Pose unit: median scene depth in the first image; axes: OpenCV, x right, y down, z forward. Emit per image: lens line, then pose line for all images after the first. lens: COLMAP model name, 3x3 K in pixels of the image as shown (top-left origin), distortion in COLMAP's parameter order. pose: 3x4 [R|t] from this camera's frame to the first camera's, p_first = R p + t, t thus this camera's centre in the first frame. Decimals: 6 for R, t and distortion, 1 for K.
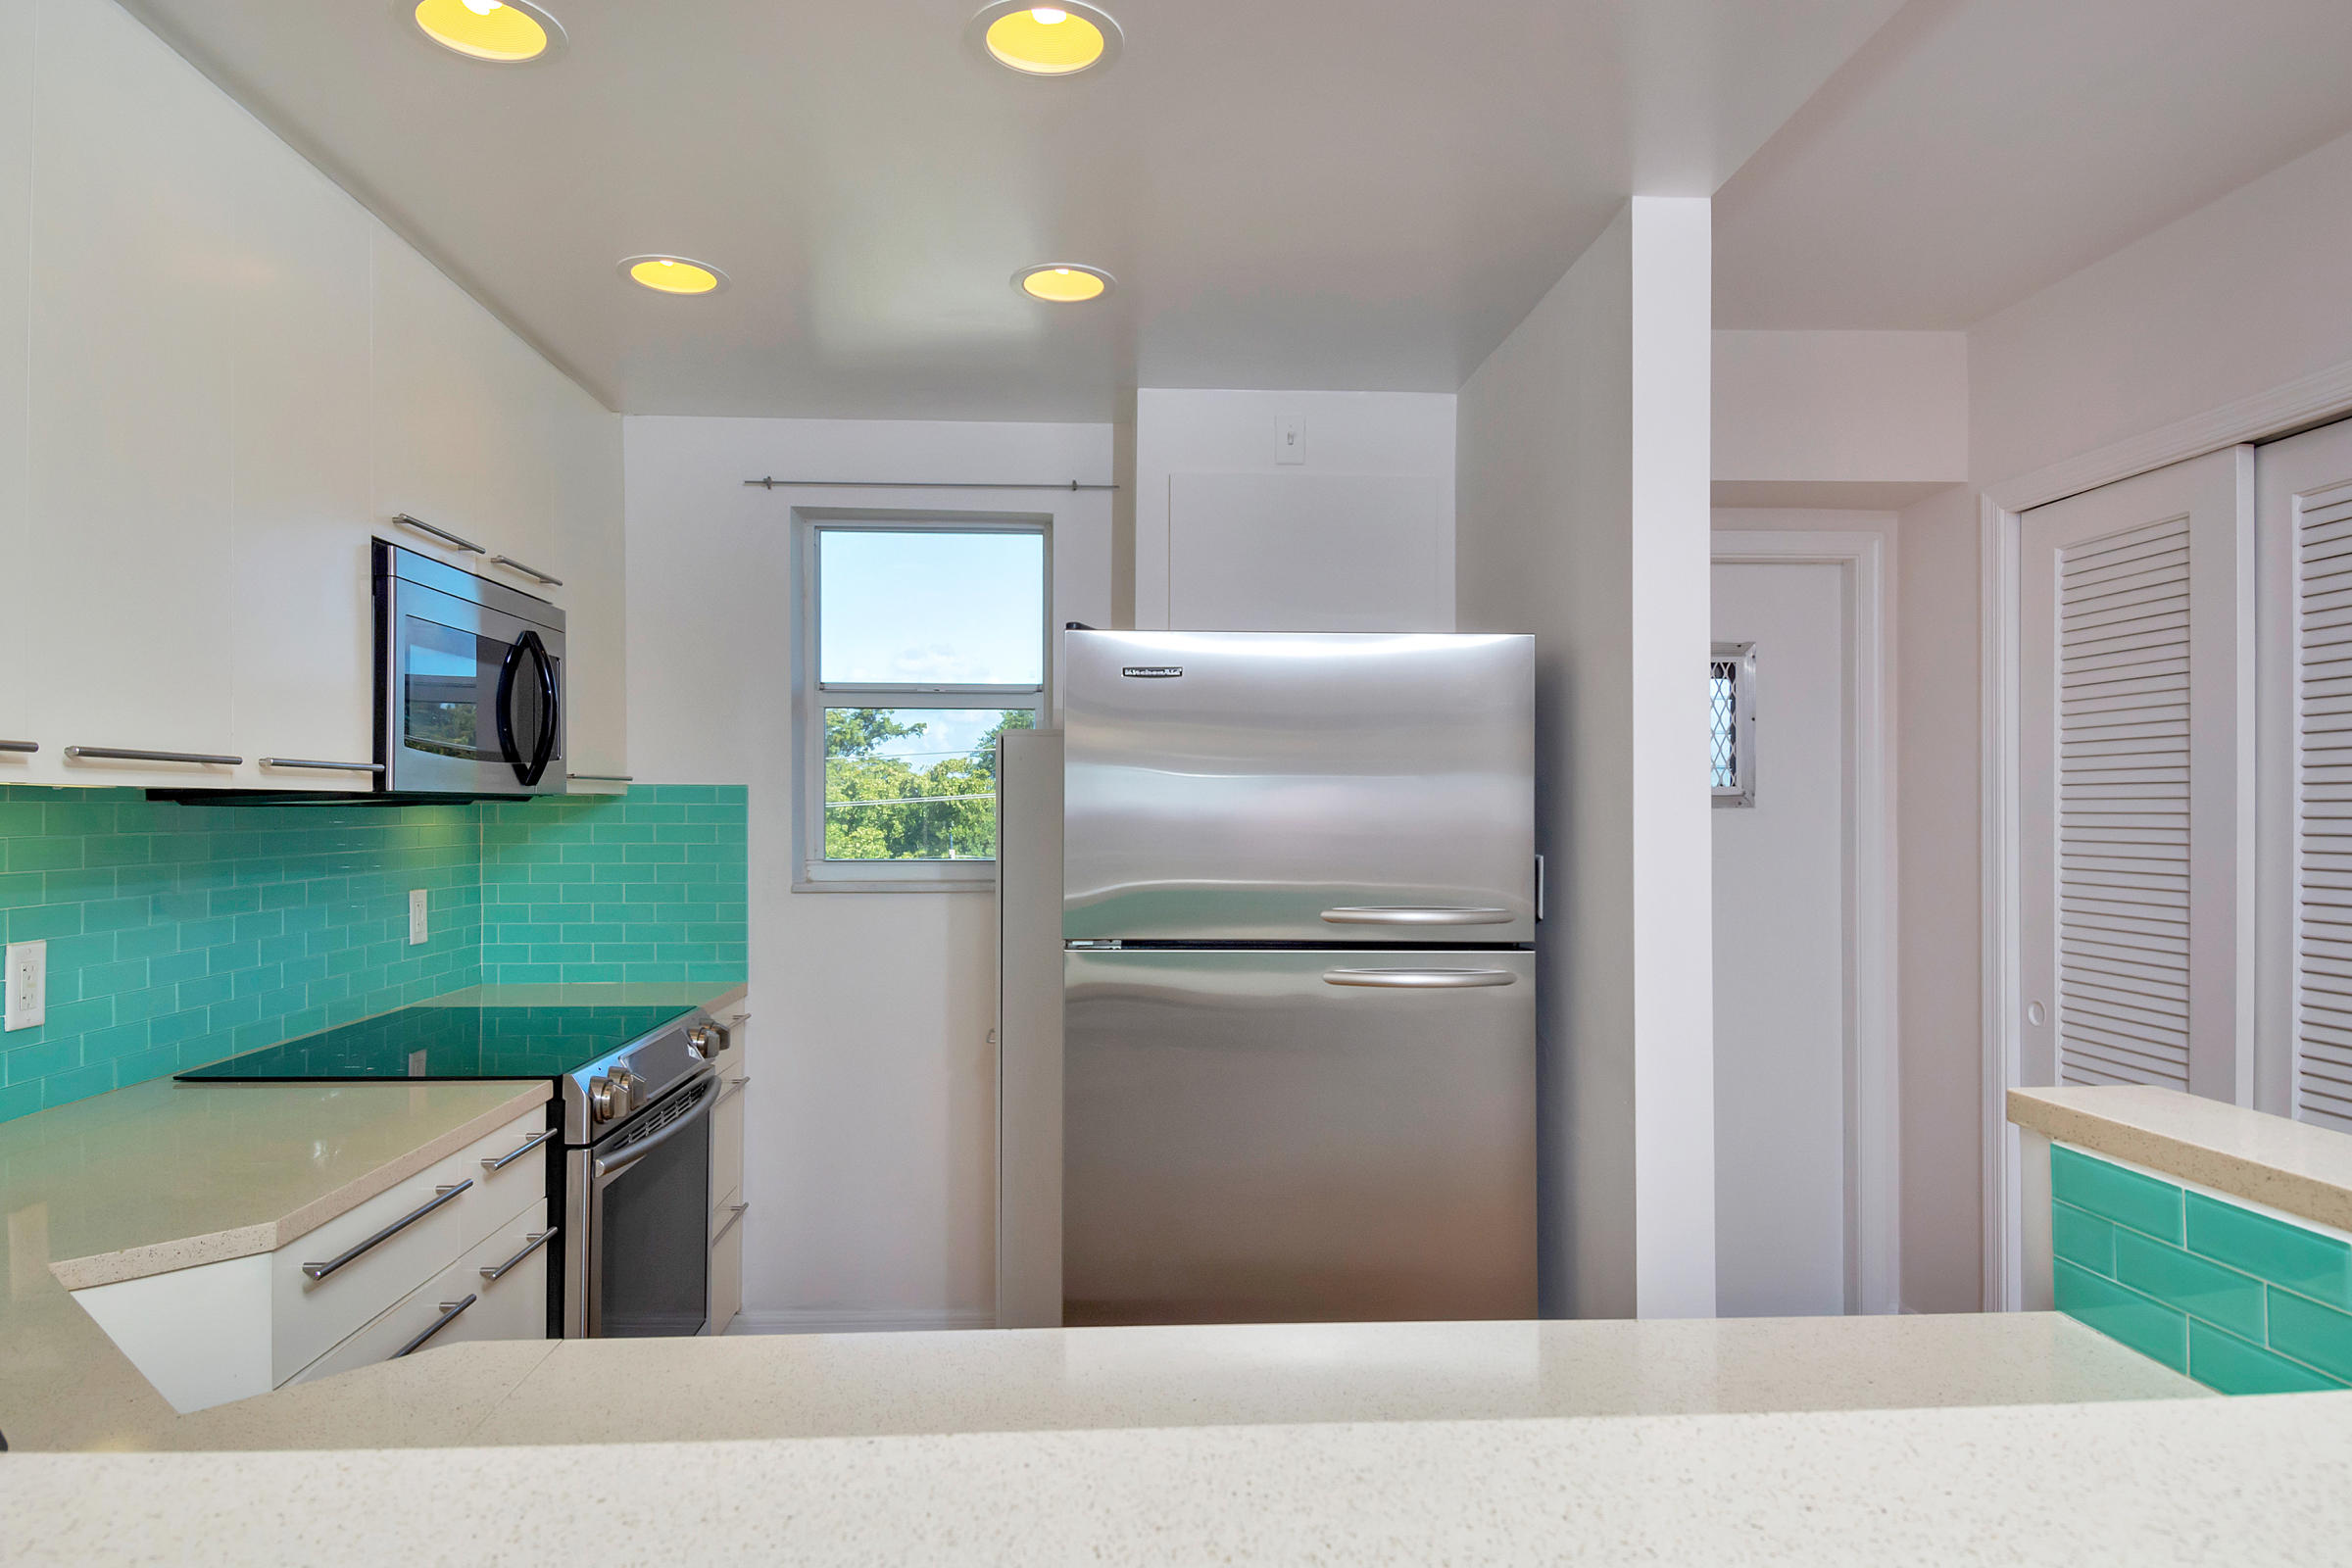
lens RADIAL K [[1410.3, 0, 1176.4], [0, 1410.3, 789.3], [0, 0, 1]] dist [0.000761, -0.000040]
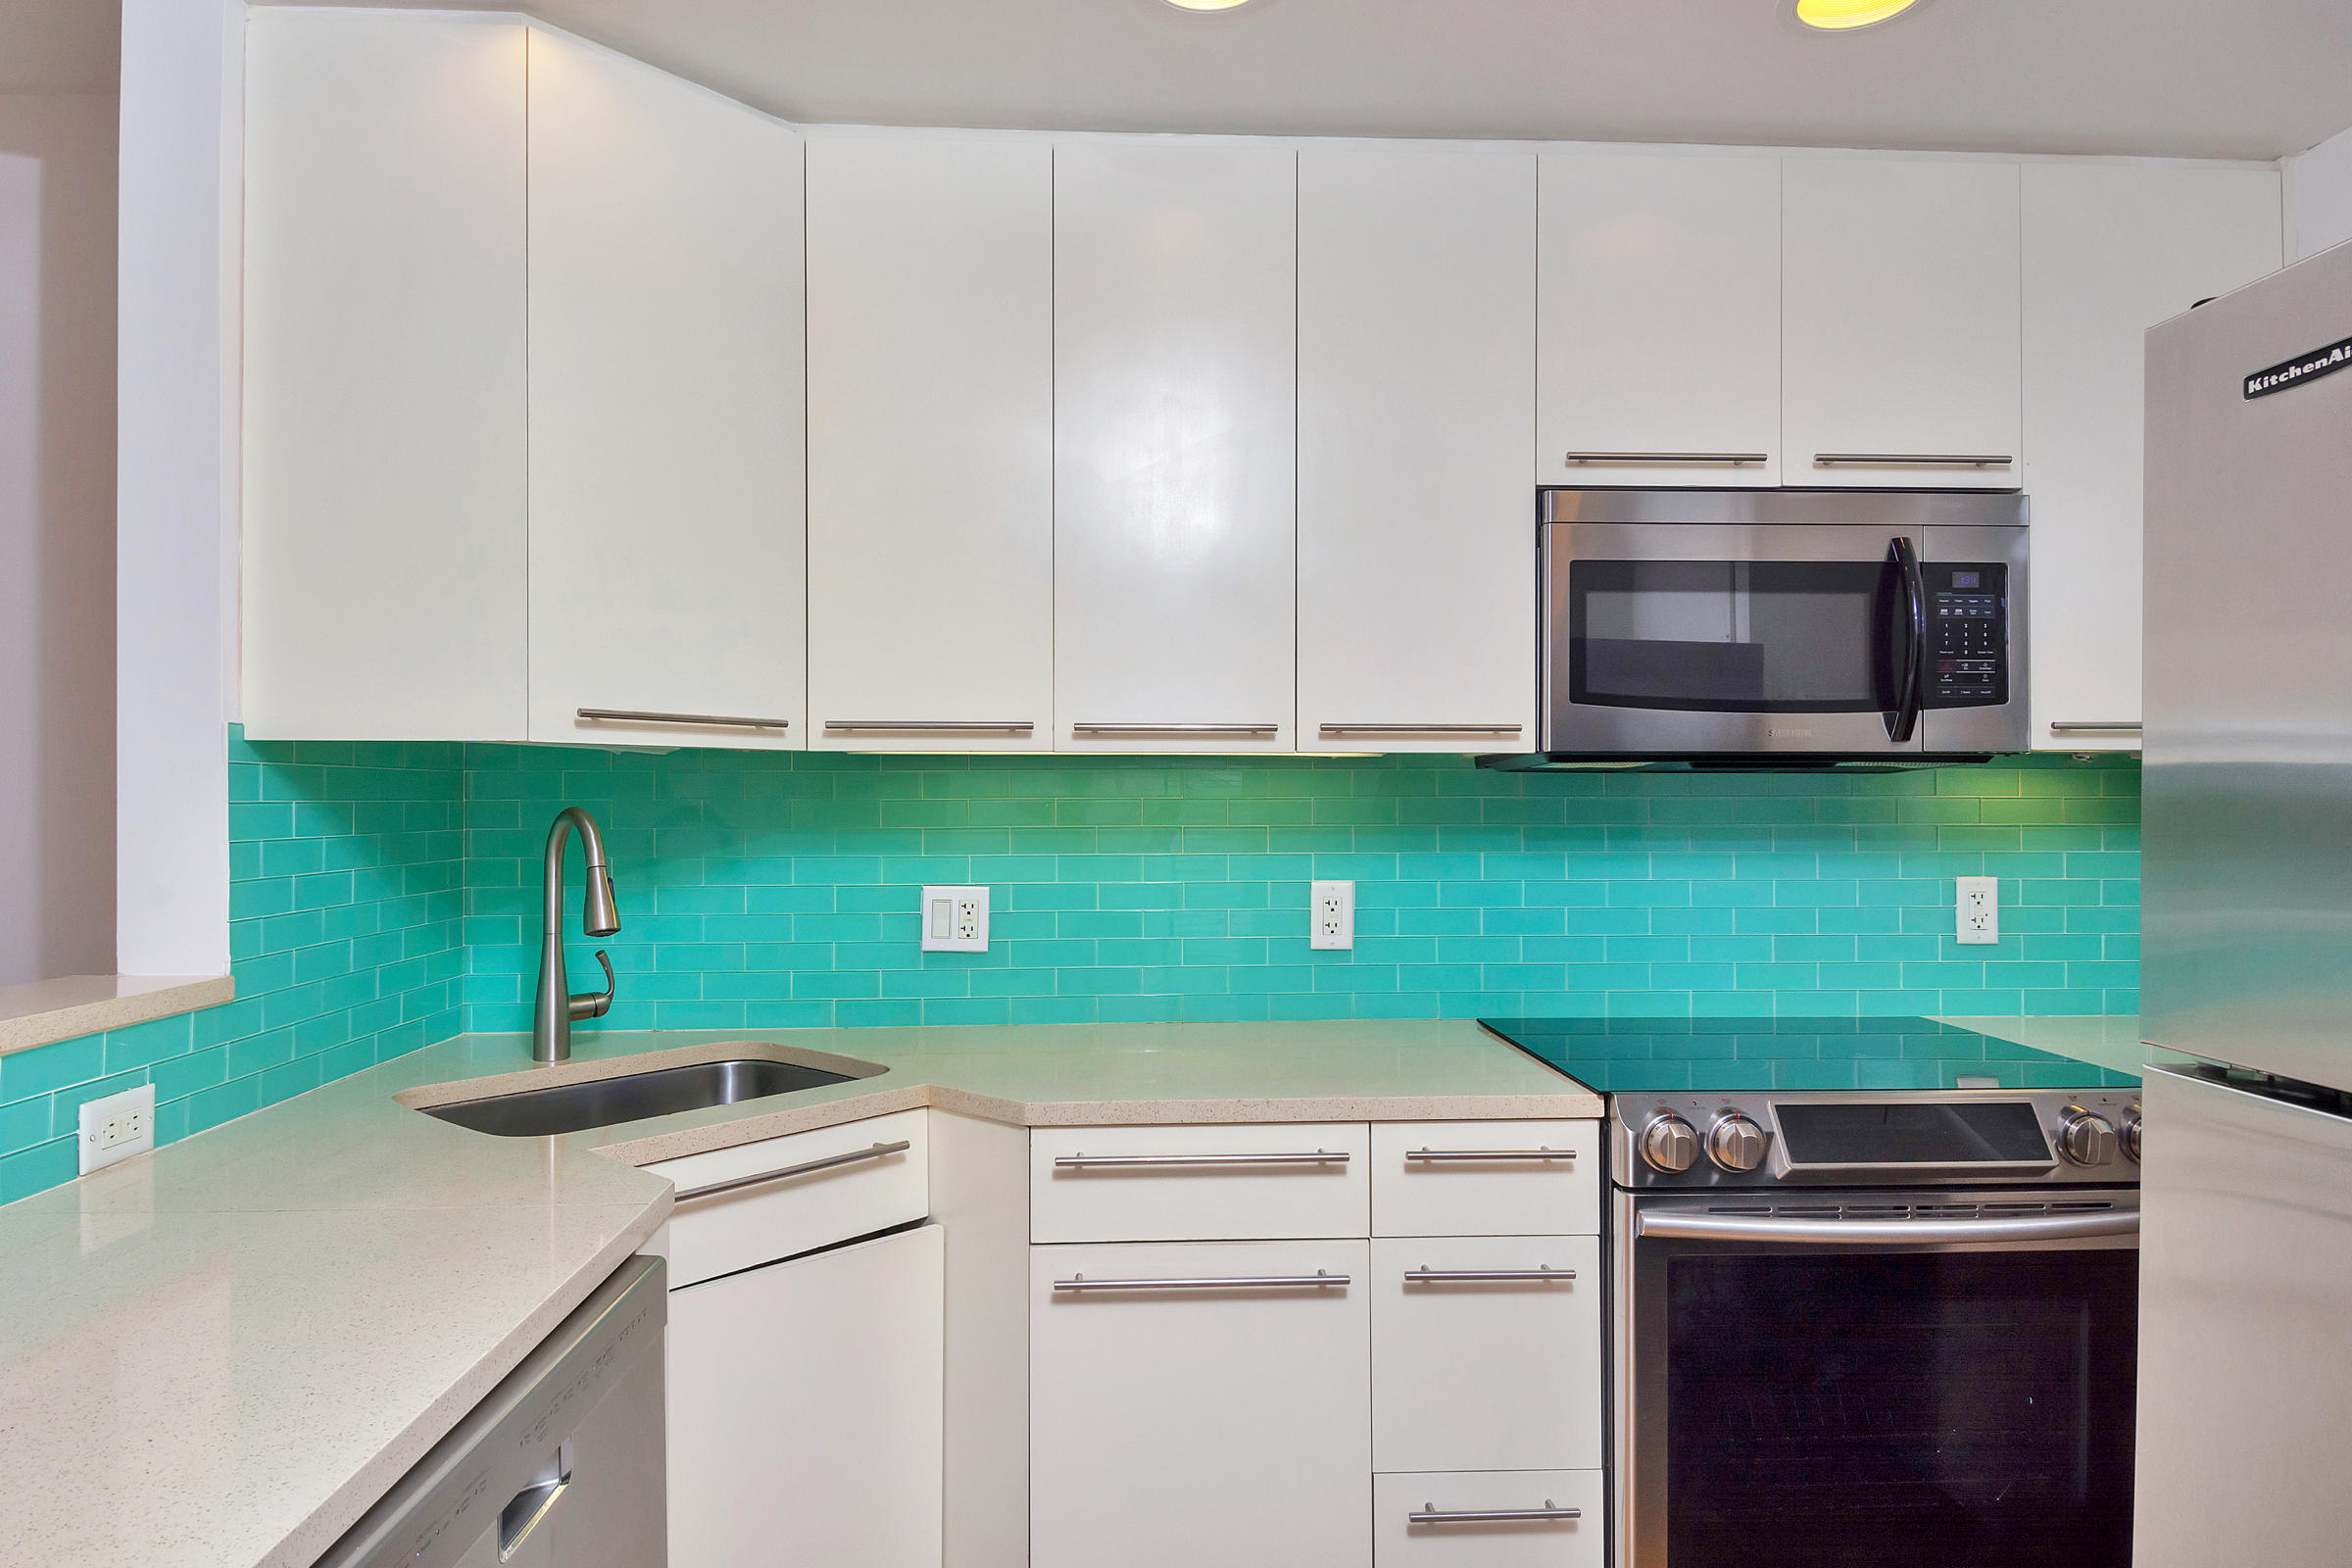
lens RADIAL K [[1410.3, 0, 1177.3], [0, 1410.3, 790.3], [0, 0, 1]] dist [0.000761, -0.000040]
pose [[-0.005097, 0.000810, -0.999987, 0.385191], [0.015196, 0.999884, 0.000732, 0.021855], [0.999872, -0.015192, -0.005108, 0.756072]]
